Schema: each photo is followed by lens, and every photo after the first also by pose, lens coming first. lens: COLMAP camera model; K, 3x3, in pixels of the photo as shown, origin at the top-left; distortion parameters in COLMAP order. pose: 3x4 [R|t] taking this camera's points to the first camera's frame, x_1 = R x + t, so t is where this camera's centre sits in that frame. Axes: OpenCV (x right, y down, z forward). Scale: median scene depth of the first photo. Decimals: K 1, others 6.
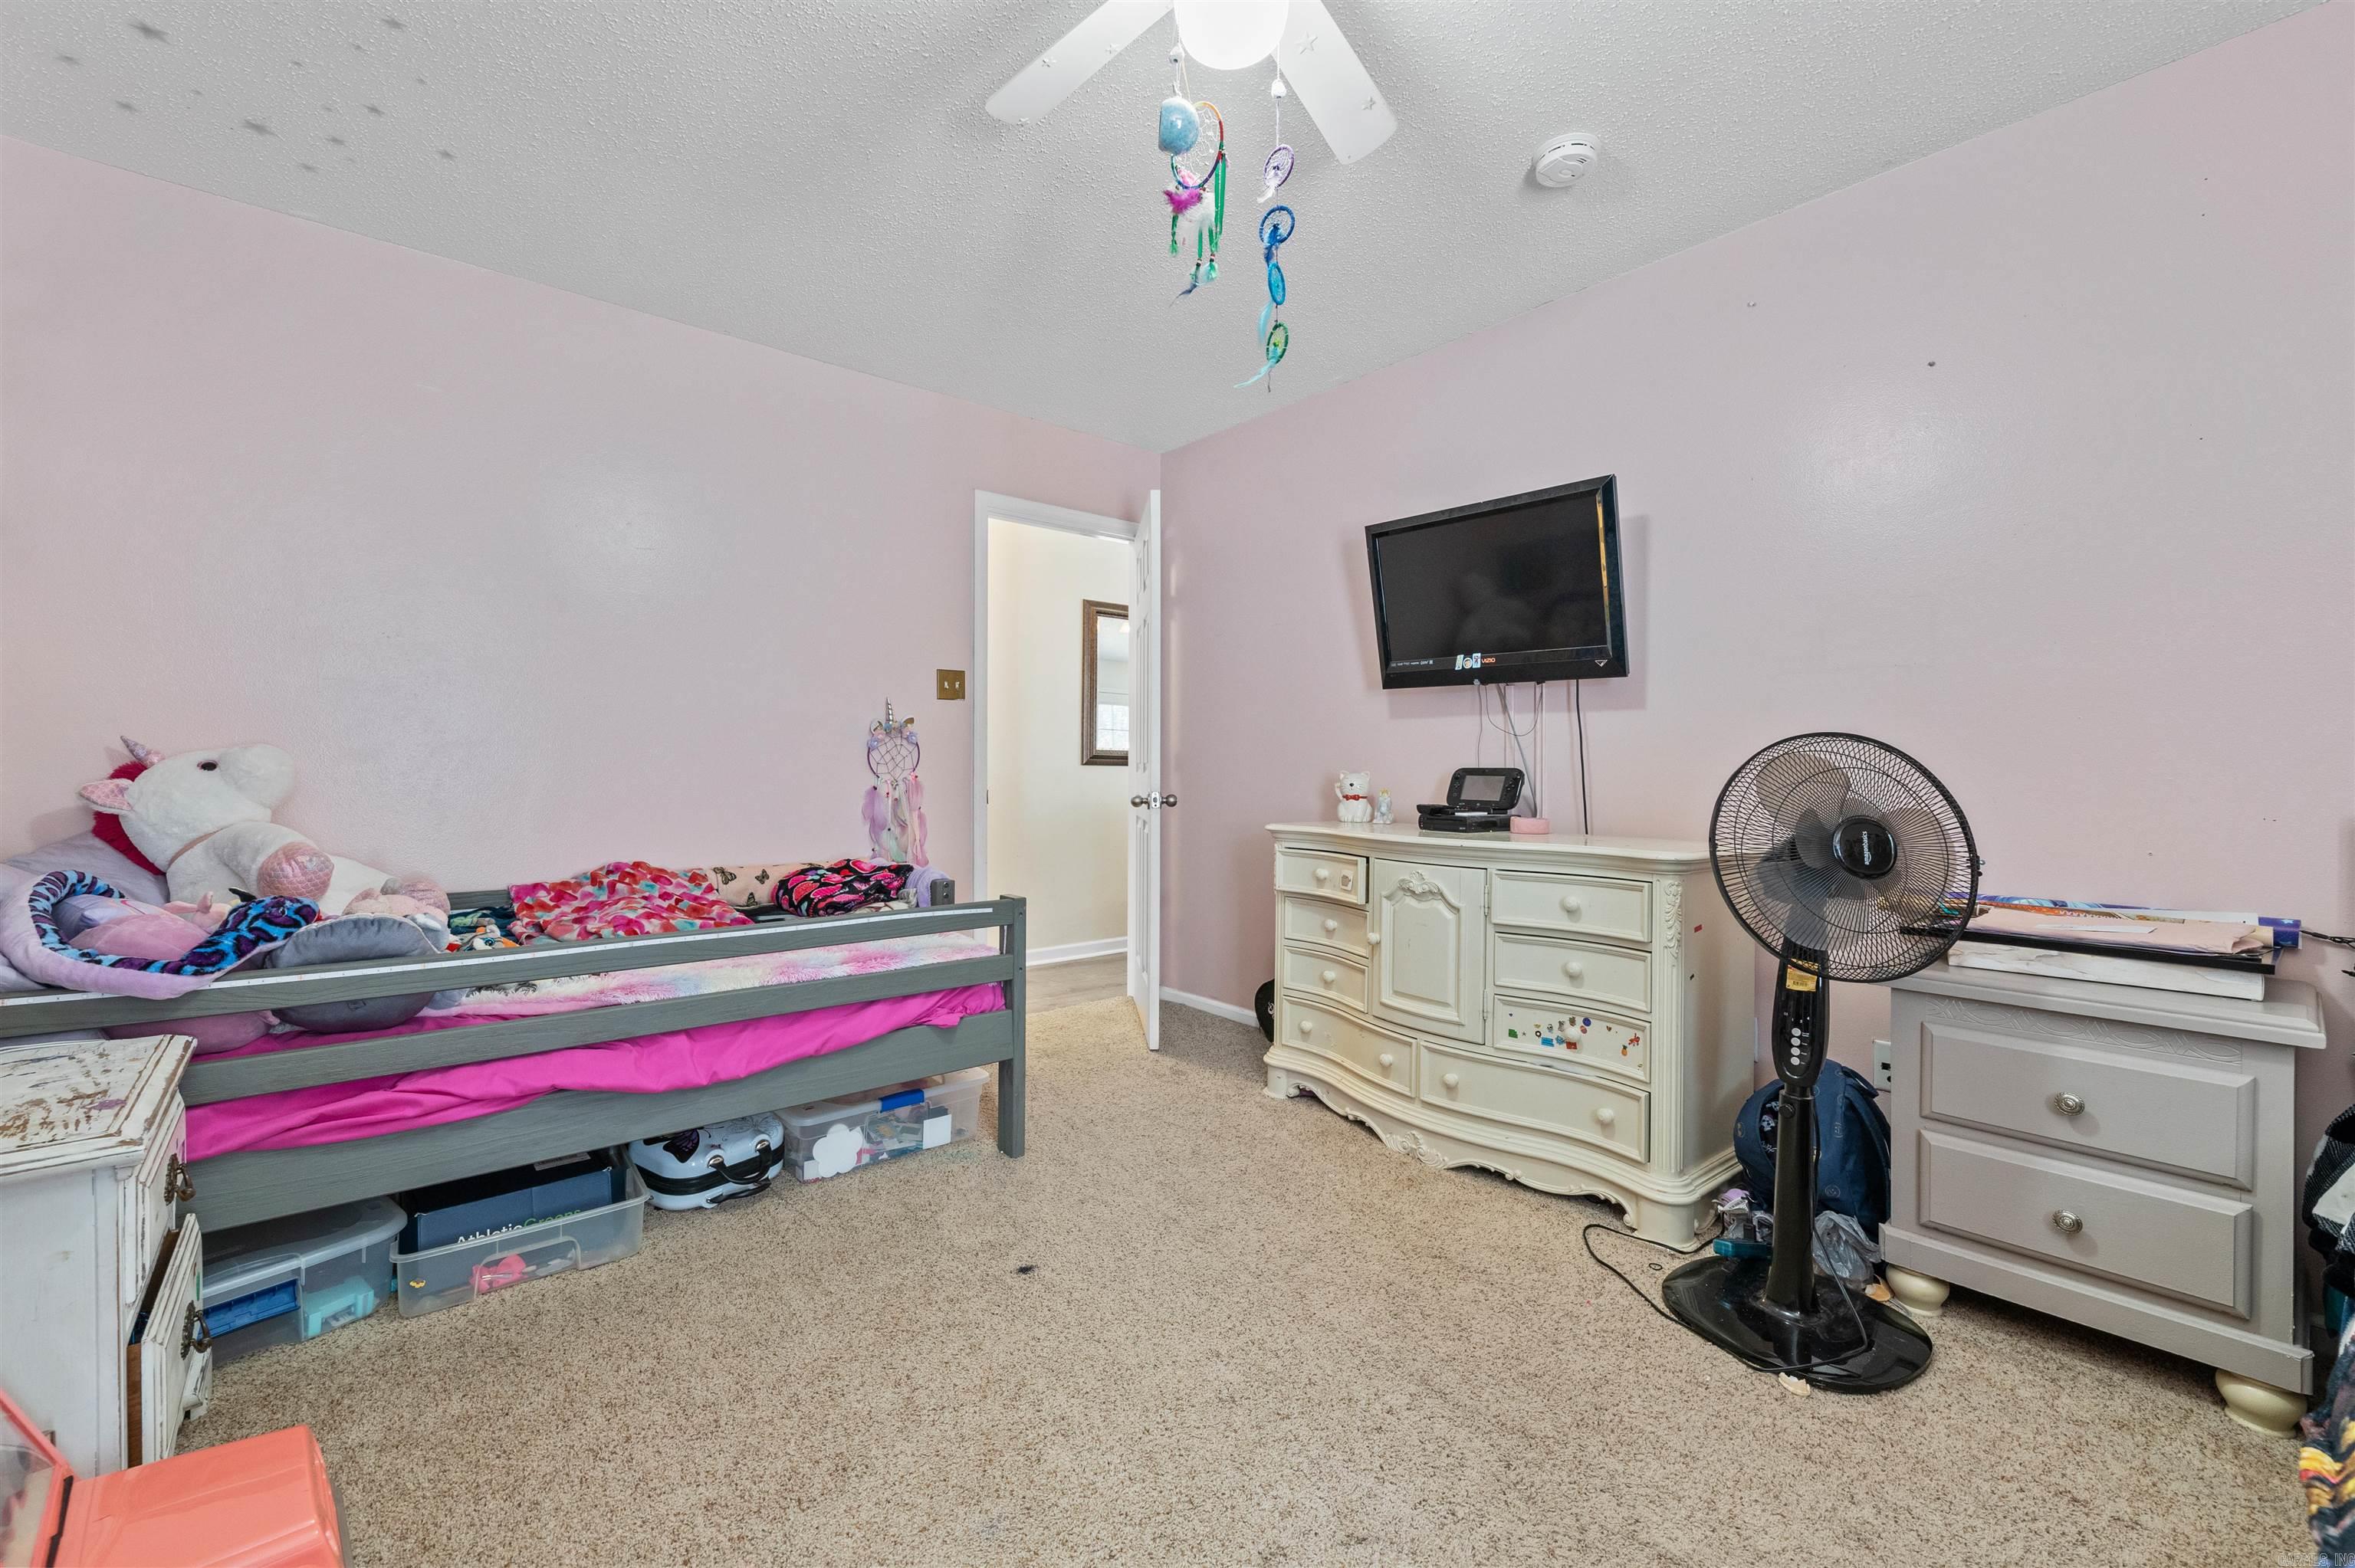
lens RADIAL K [[965.9, 0, 1162.8], [0, 965.9, 782.2], [0, 0, 1]] dist [0.007954, -0.003978]
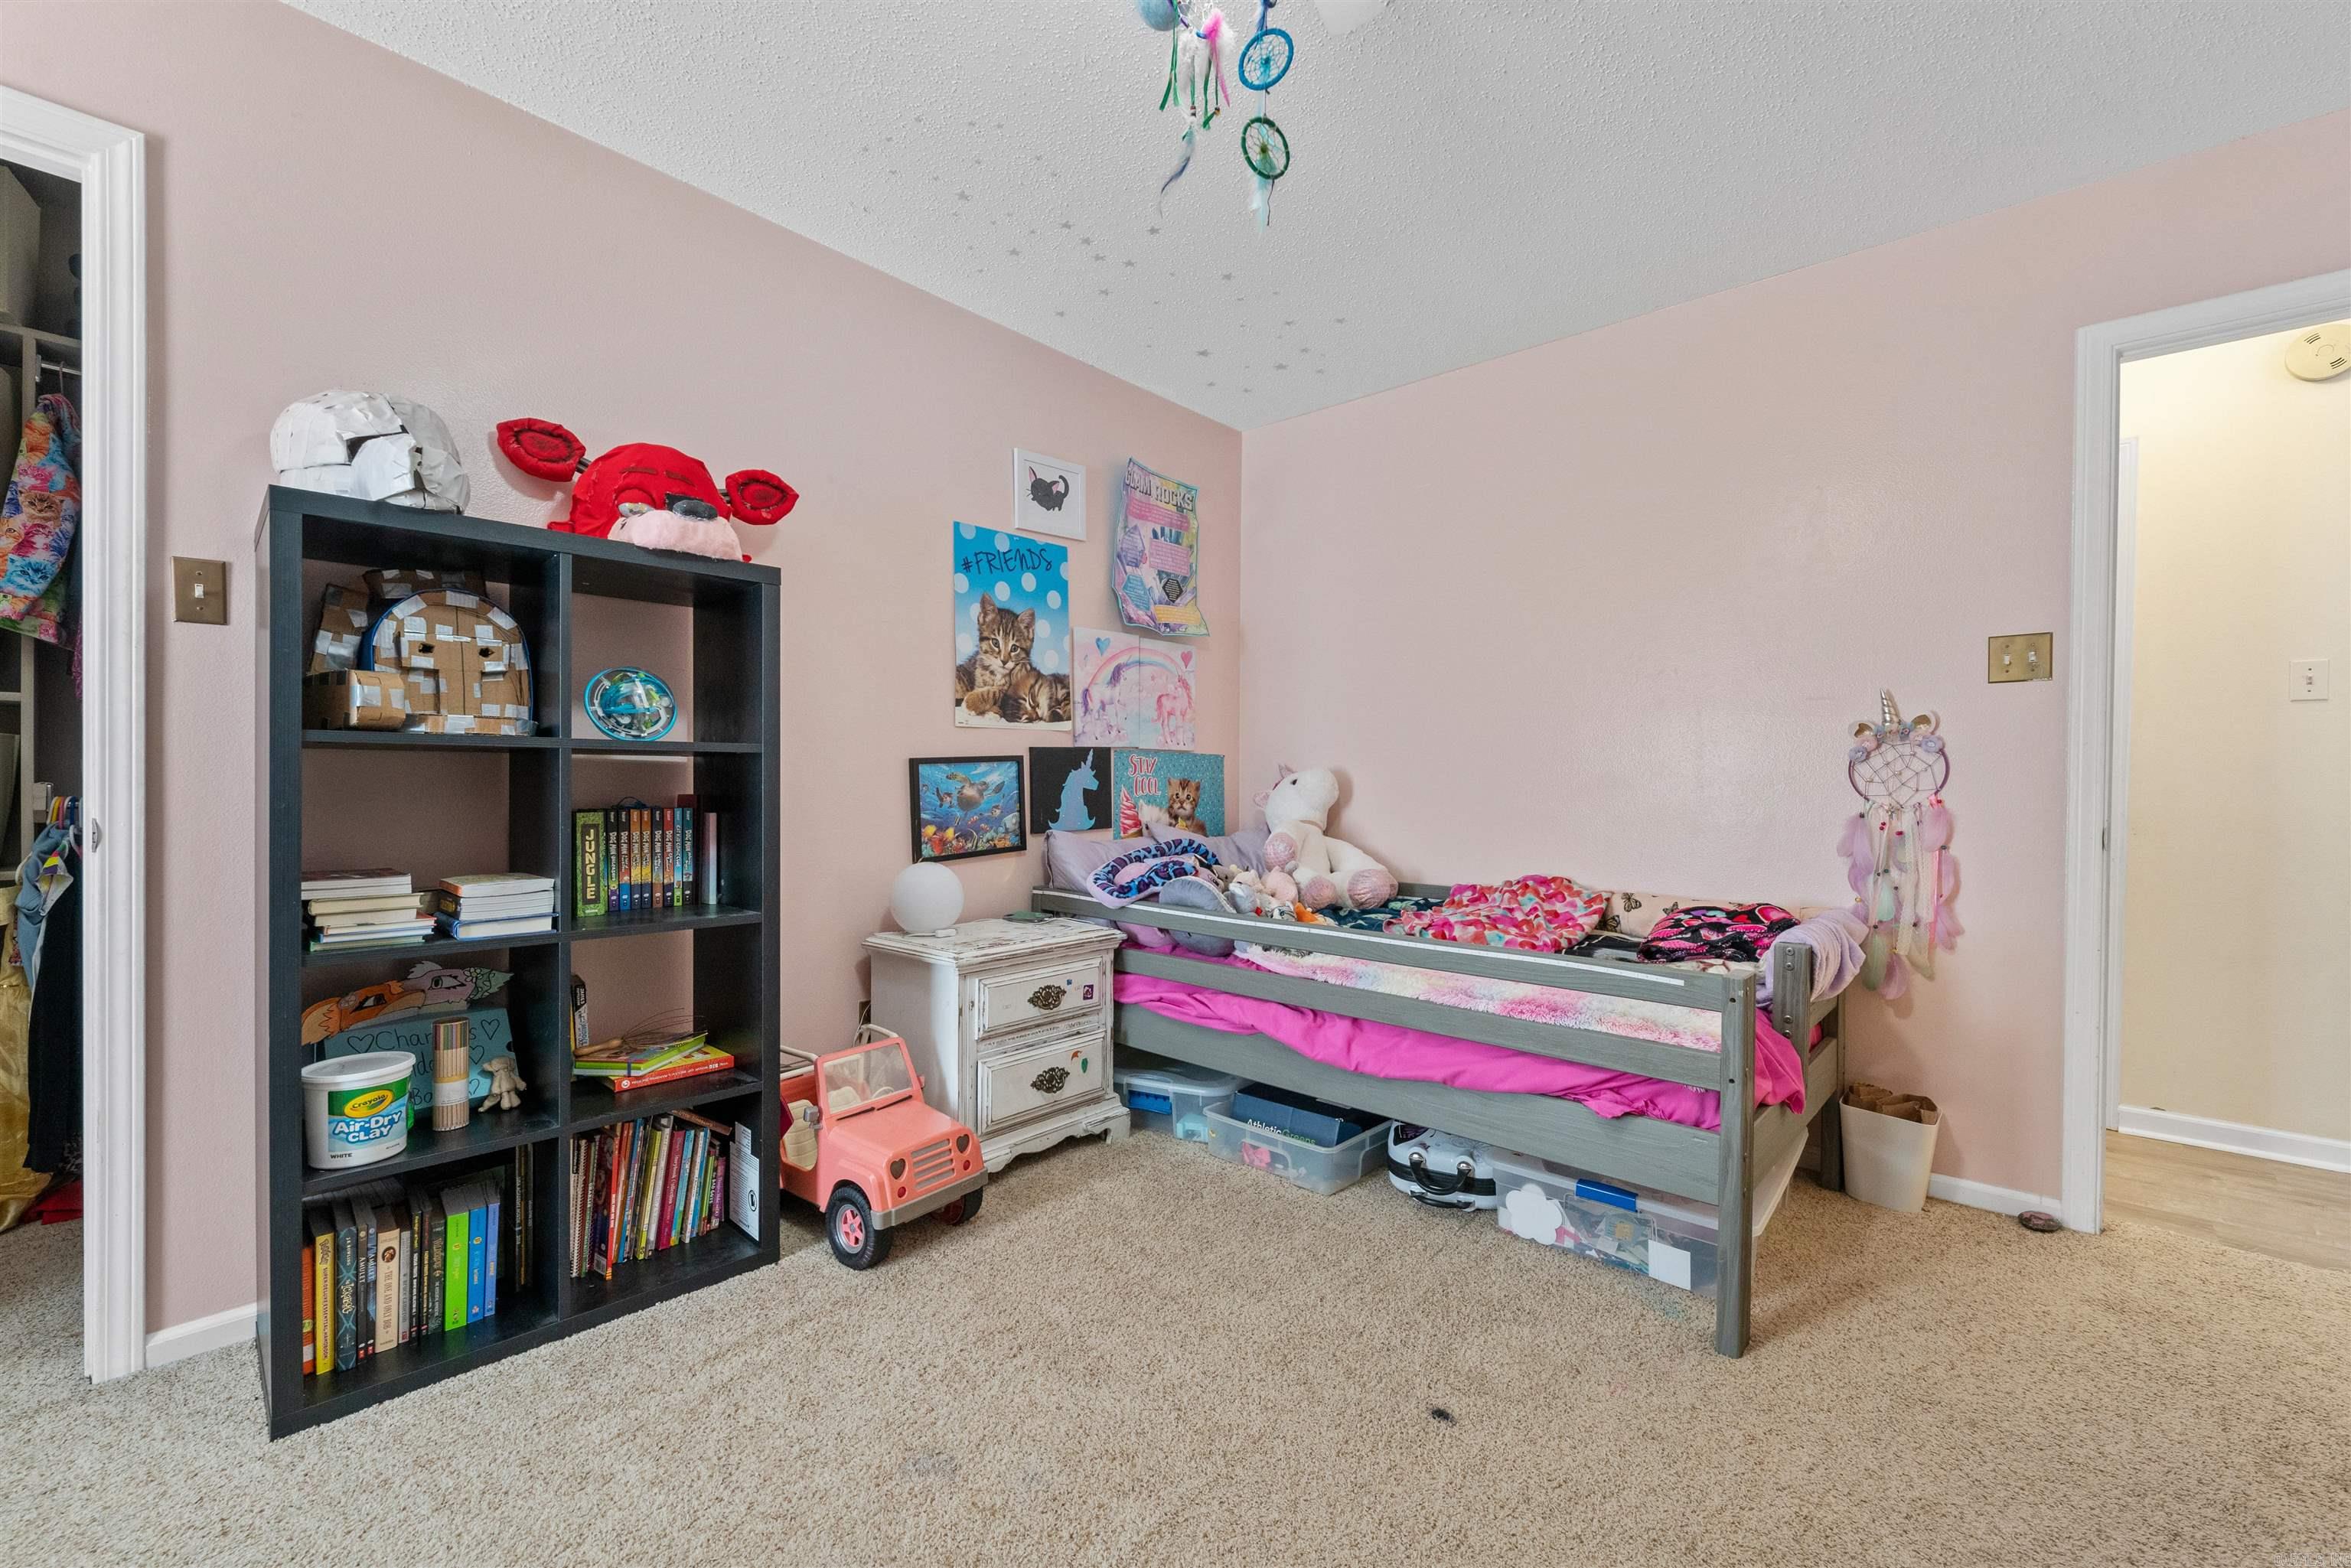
lens RADIAL K [[964.4, 0, 1160.5], [0, 964.4, 789.8], [0, 0, 1]] dist [0.007954, -0.003978]
pose [[0.139002, 0.005881, -0.990275, 0.487748], [-0.022204, 0.999749, 0.002821, -0.004838], [0.990043, 0.021596, 0.139098, 0.520113]]
